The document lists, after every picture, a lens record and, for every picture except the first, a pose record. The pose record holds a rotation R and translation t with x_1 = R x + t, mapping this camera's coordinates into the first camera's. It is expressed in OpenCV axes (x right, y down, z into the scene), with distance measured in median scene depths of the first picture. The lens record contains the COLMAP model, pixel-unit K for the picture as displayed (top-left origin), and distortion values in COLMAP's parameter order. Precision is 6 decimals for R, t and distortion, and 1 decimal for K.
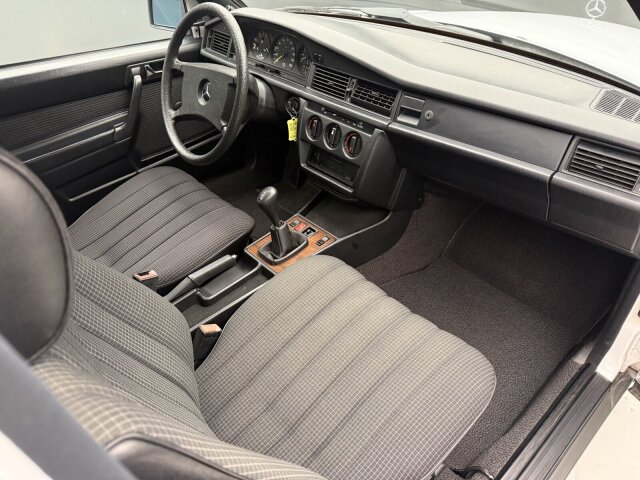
lens RADIAL K [[445.1, 0, 327.7], [0, 445.1, 241.0], [0, 0, 1]] dist [0.081125, -0.156940]
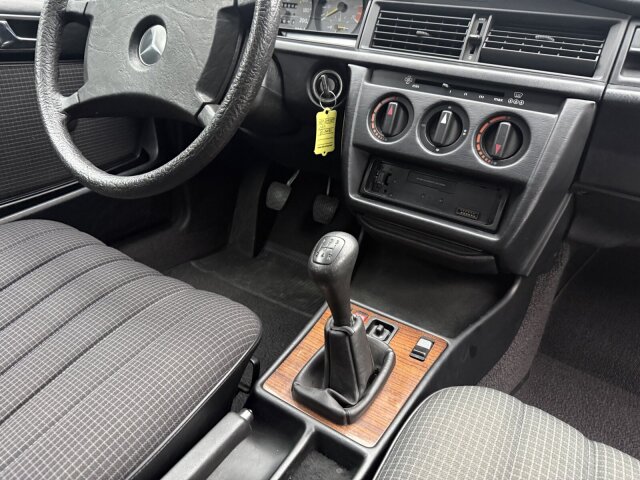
lens RADIAL K [[443.1, 0, 310.2], [0, 443.1, 240.1], [0, 0, 1]] dist [0.076098, -0.089733]
pose [[0.966545, -0.031782, 0.254521, -0.241134], [0.076564, 0.982804, -0.168032, -0.043296], [-0.244804, 0.181898, 0.952357, 0.565574]]
